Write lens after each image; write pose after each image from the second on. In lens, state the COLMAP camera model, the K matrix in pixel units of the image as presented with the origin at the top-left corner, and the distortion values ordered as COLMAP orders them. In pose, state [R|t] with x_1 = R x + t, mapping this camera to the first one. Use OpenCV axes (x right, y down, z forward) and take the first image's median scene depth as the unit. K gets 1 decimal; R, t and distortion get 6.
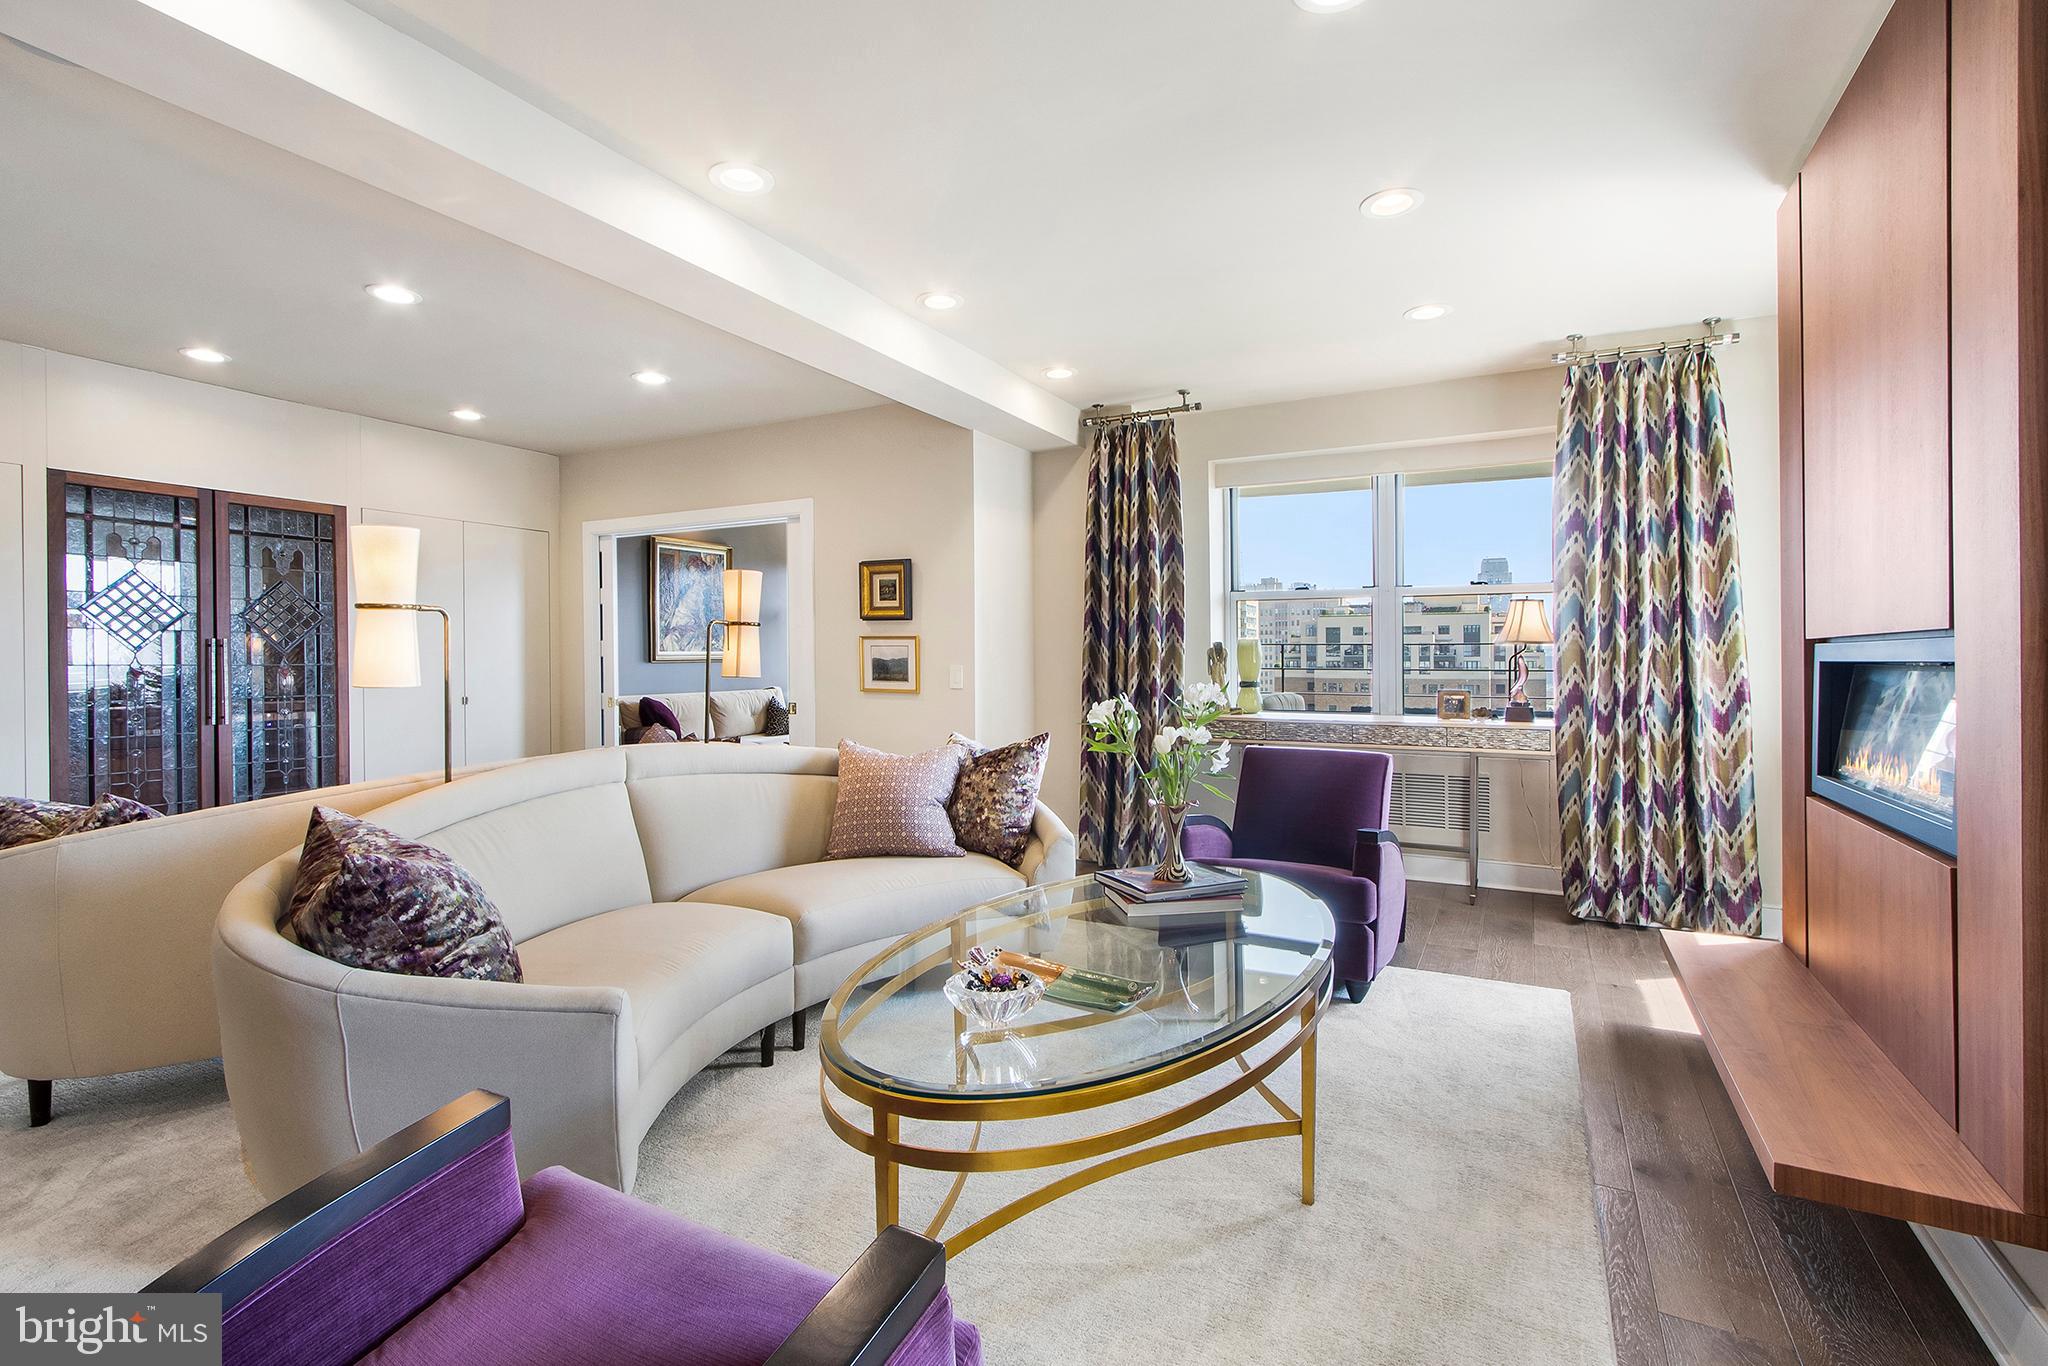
lens RADIAL K [[945.3, 0, 1030.3], [0, 945.3, 660.3], [0, 0, 1]] dist [0.001176, 0.000083]
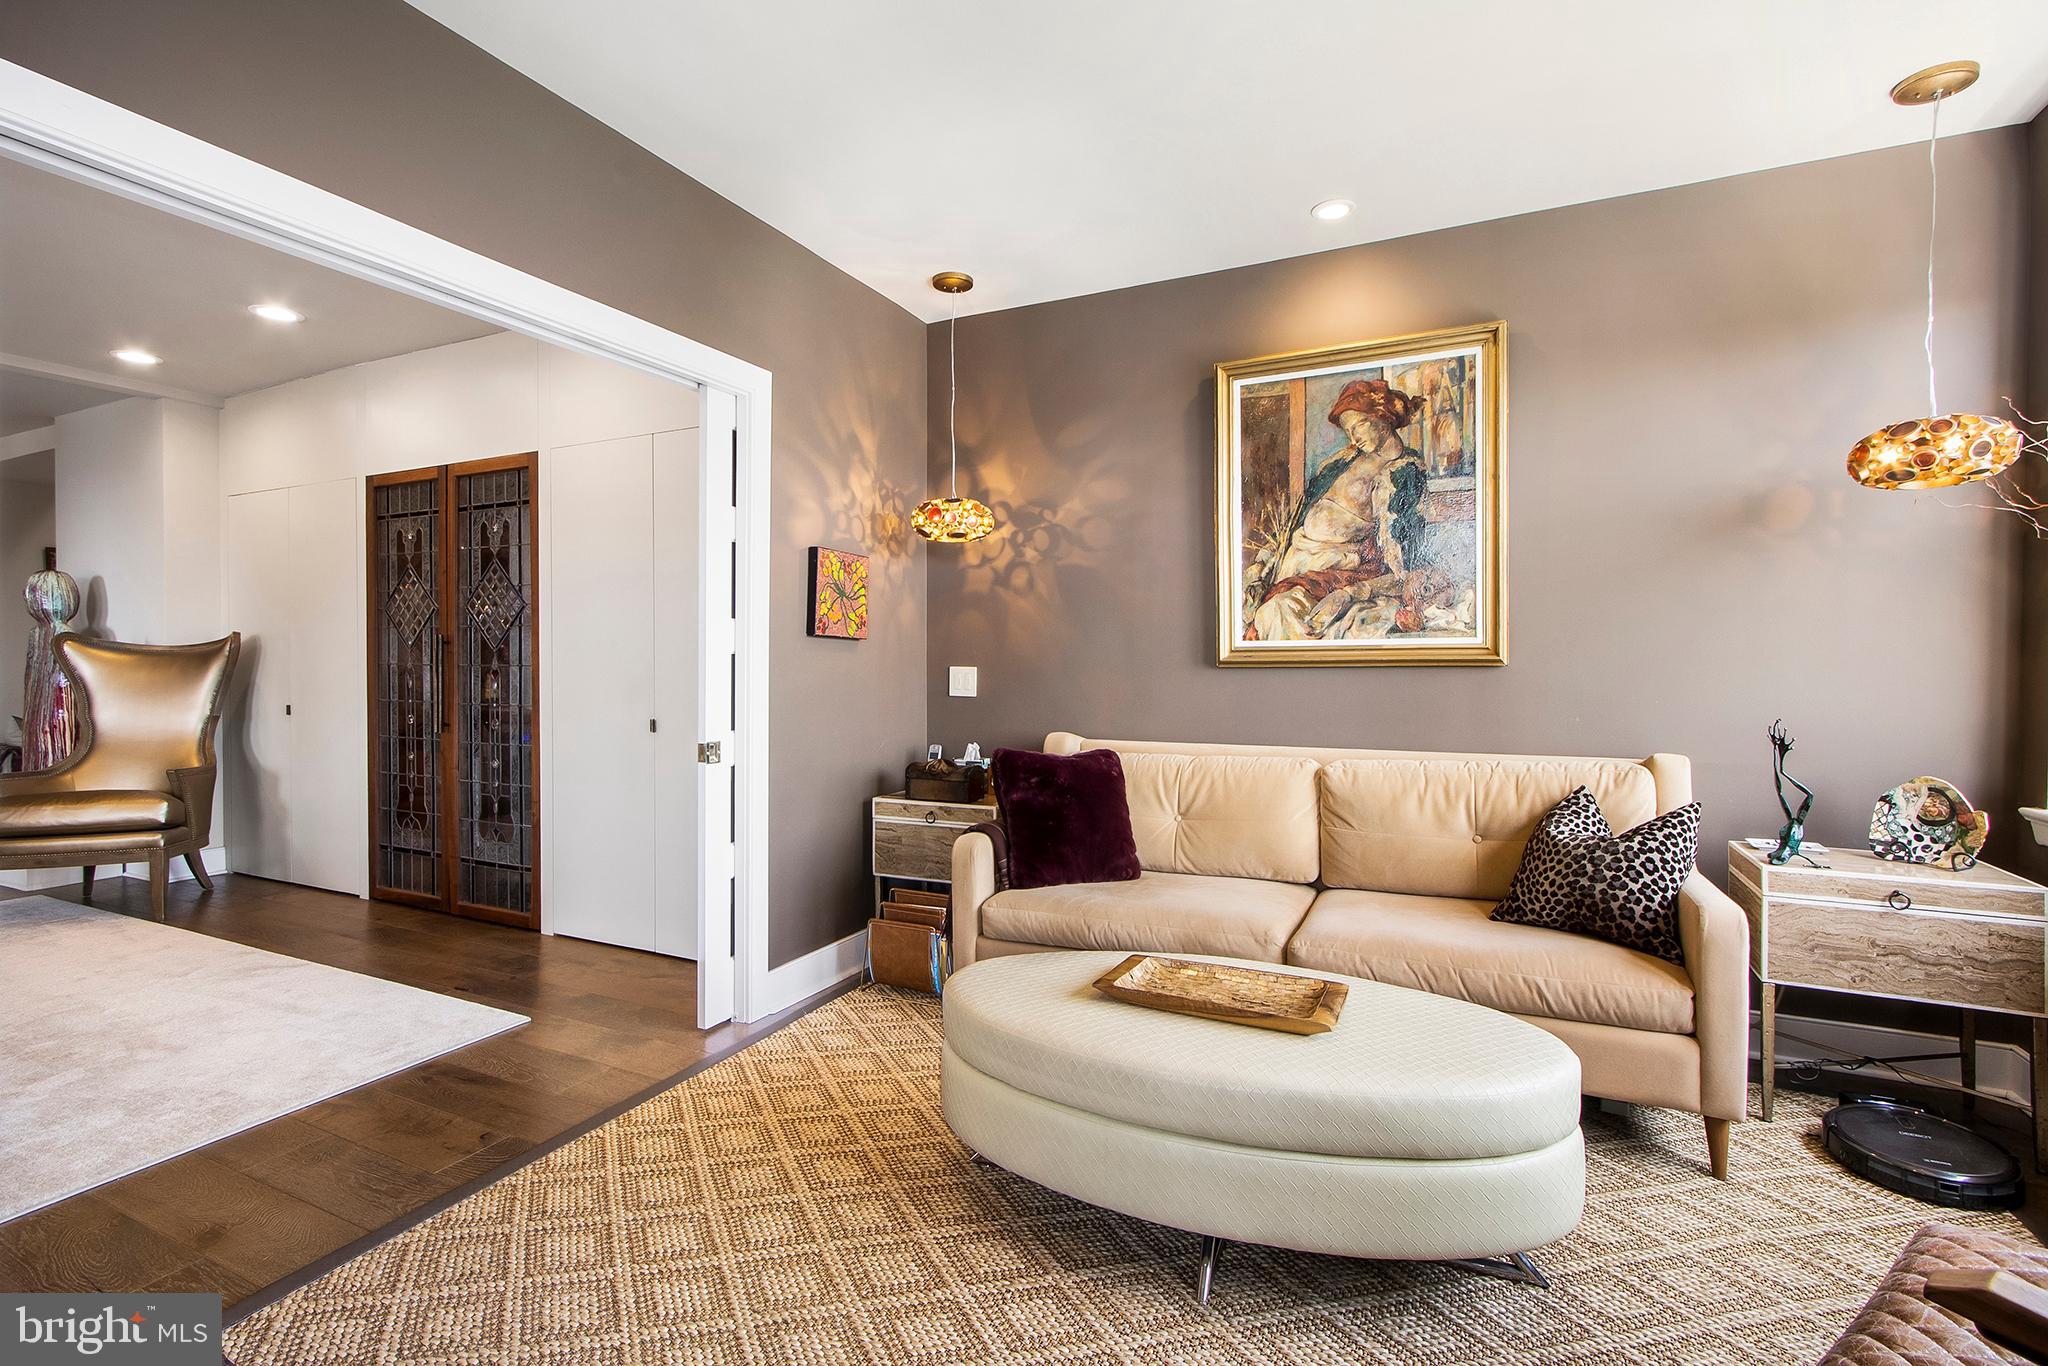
lens RADIAL K [[948.9, 0, 1028.3], [0, 948.9, 675.5], [0, 0, 1]] dist [0.003316, 0.000023]
pose [[0.035796, 0.016006, -0.999231, 0.034780], [-0.003400, 0.999868, 0.015895, -0.000915], [0.999353, 0.002828, 0.035846, 1.424843]]
